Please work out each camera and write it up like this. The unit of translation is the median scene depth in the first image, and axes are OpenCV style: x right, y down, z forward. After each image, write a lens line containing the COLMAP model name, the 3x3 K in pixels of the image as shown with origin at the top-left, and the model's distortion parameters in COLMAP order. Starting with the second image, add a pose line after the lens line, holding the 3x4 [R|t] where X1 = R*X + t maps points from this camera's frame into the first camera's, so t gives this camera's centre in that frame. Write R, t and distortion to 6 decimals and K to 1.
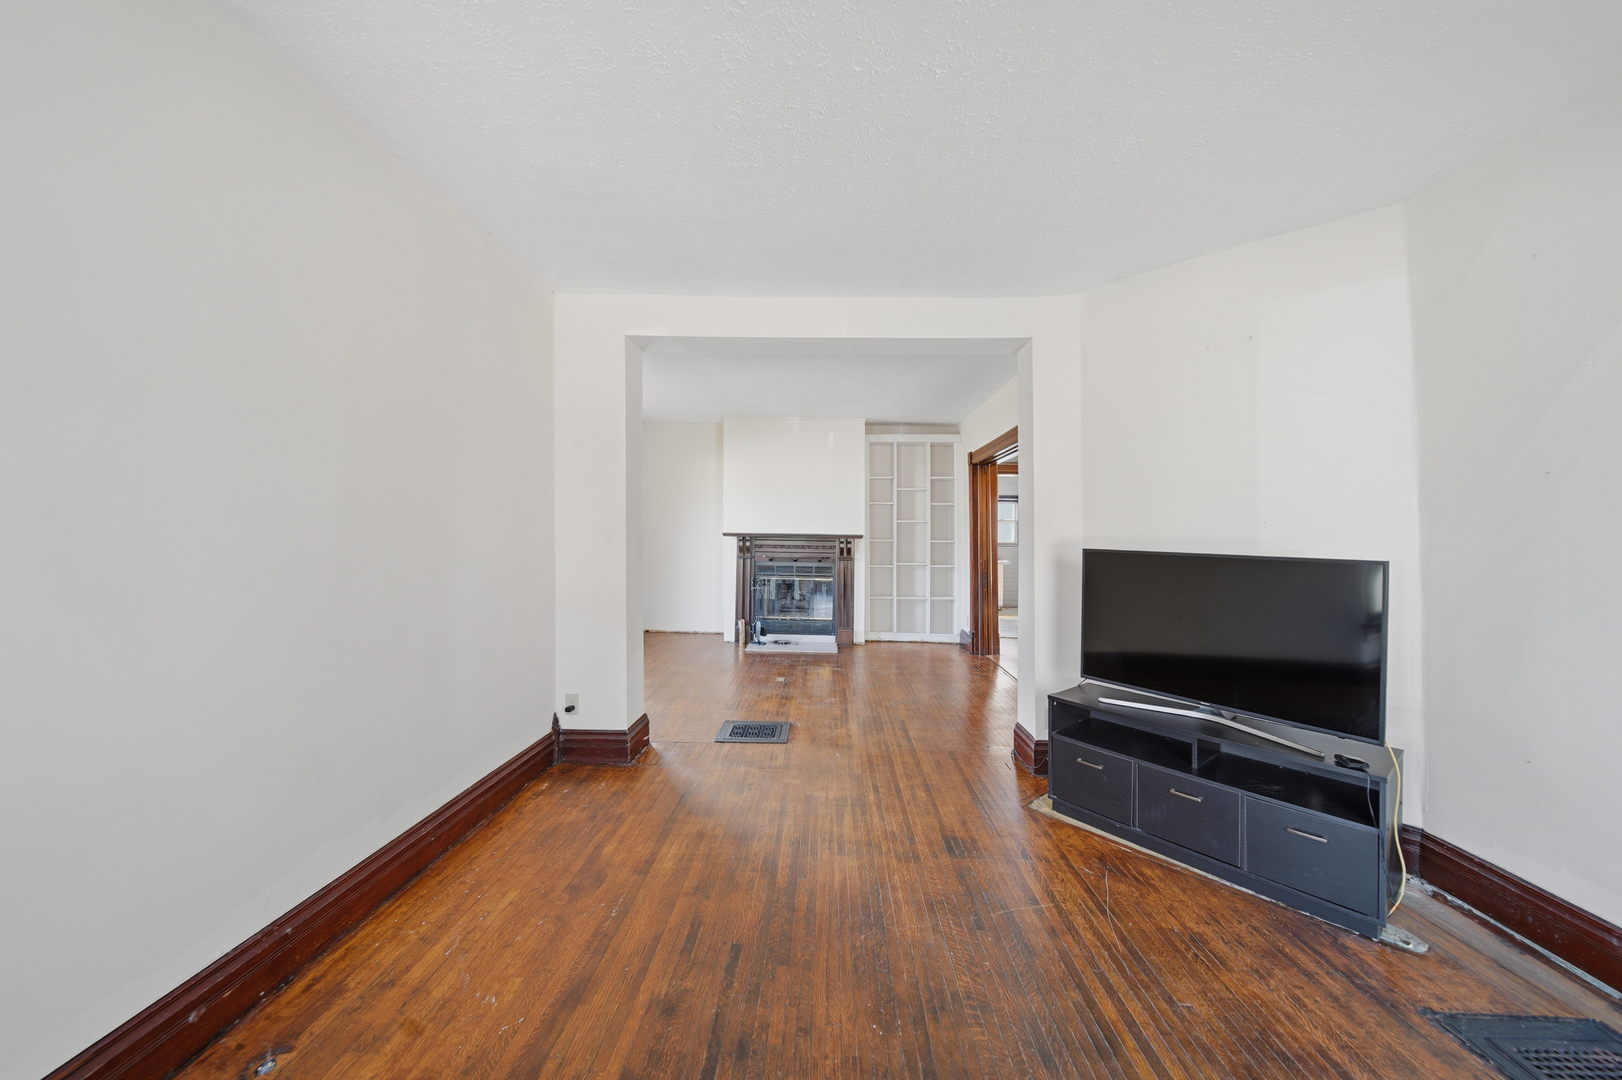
lens RADIAL K [[595.1, 0, 814.9], [0, 595.1, 529.3], [0, 0, 1]] dist [-0.001130, -0.000321]
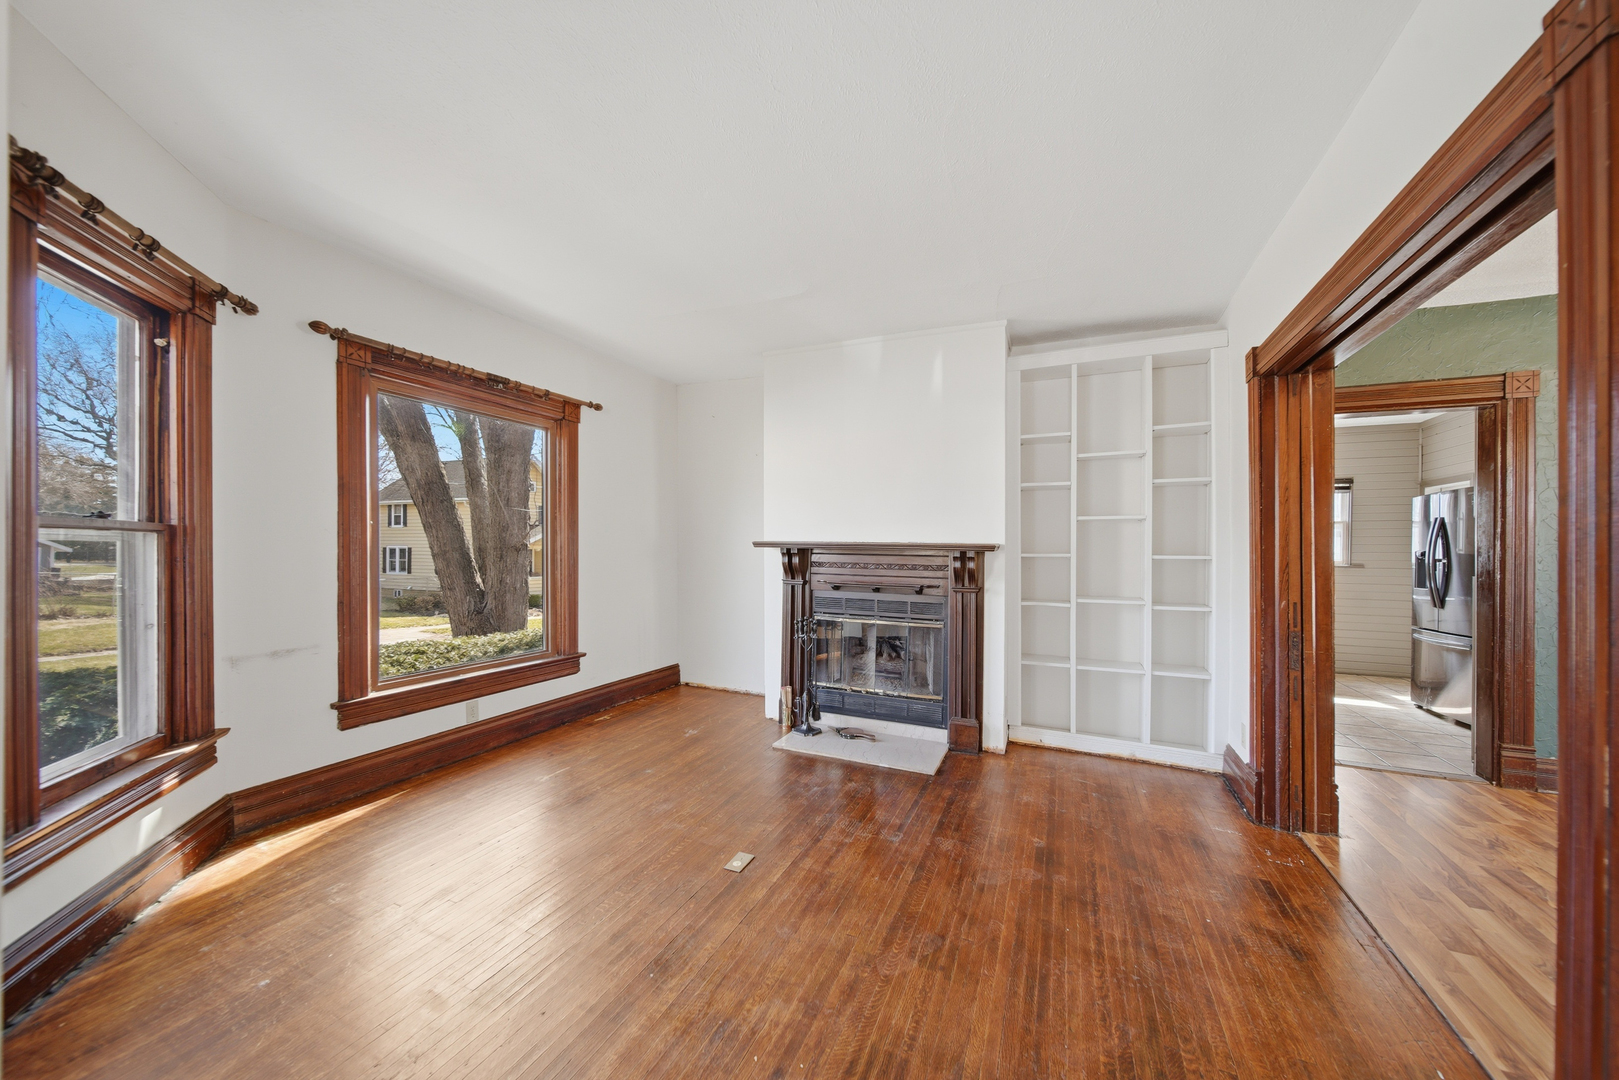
lens RADIAL K [[584.8, 0, 803.9], [0, 584.8, 551.8], [0, 0, 1]] dist [0.000021, -0.003444]
pose [[0.925734, -0.000709, -0.378175, 0.116649], [0.005016, 0.999933, 0.010402, 0.010079], [0.378143, -0.011527, 0.925675, 0.469801]]
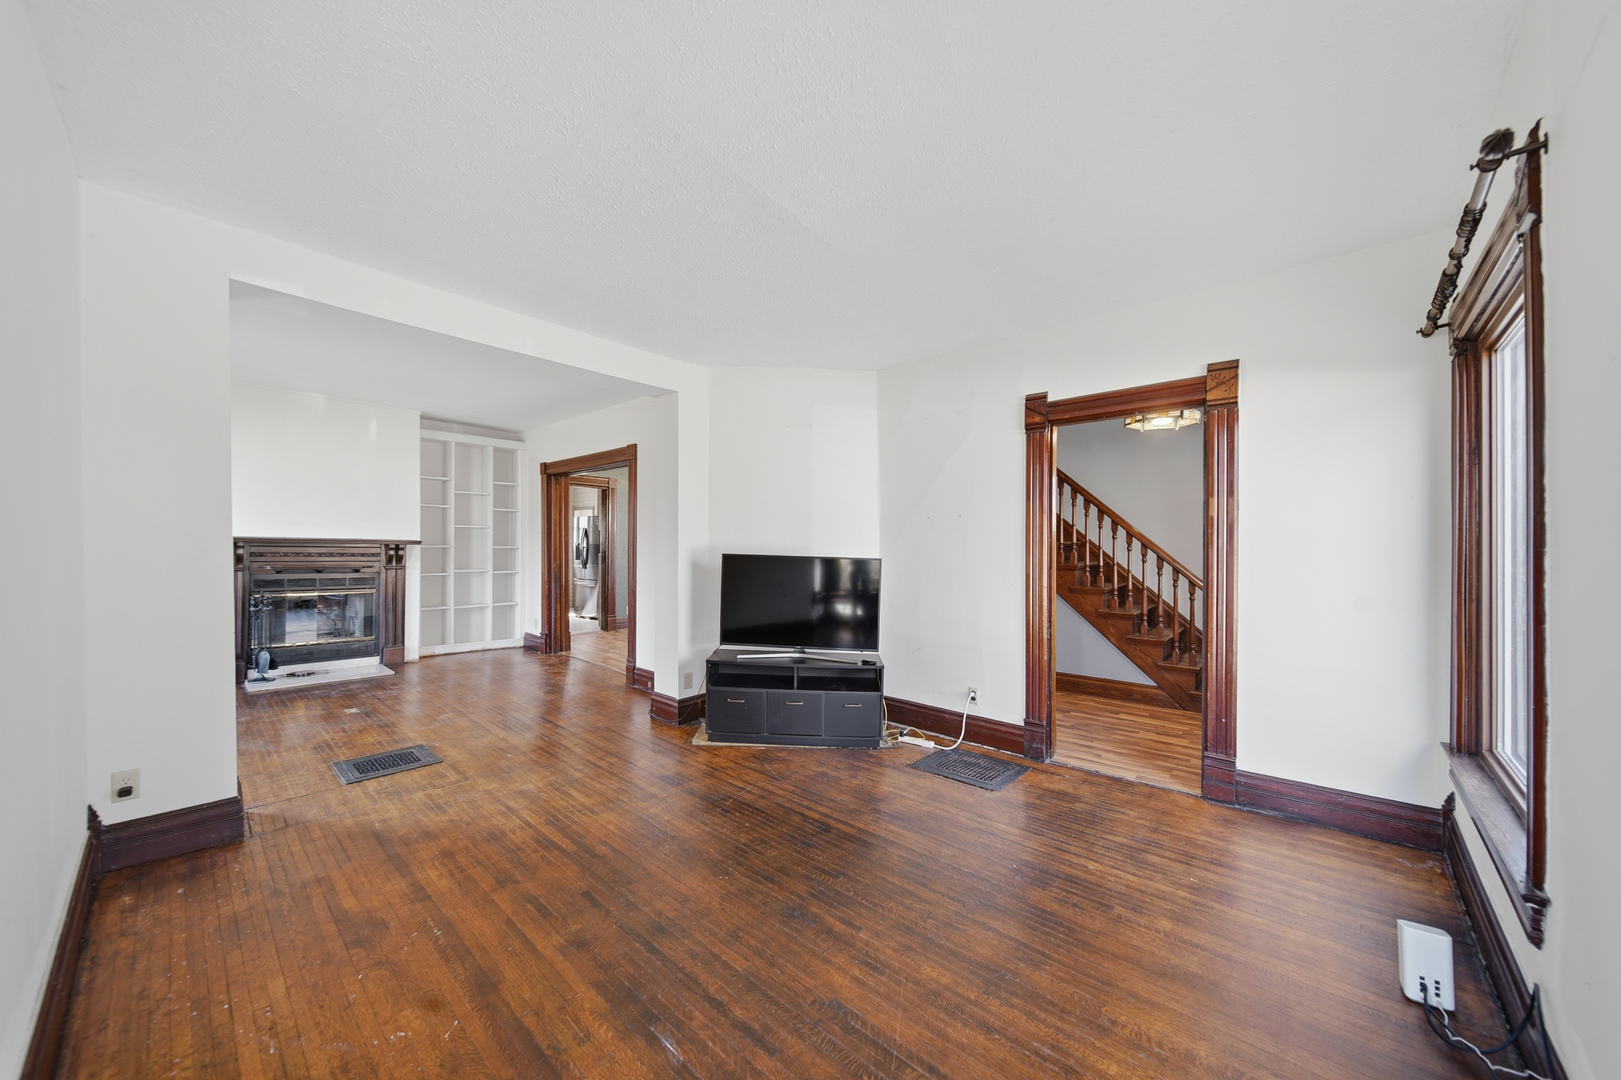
lens RADIAL K [[579.6, 0, 810.5], [0, 579.6, 540.0], [0, 0, 1]] dist [-0.000647, -0.000163]
pose [[0.647877, 0.005021, 0.761728, -0.206370], [-0.014067, 0.999887, 0.005373, -0.004125], [-0.761615, -0.014196, 0.647874, -0.023049]]
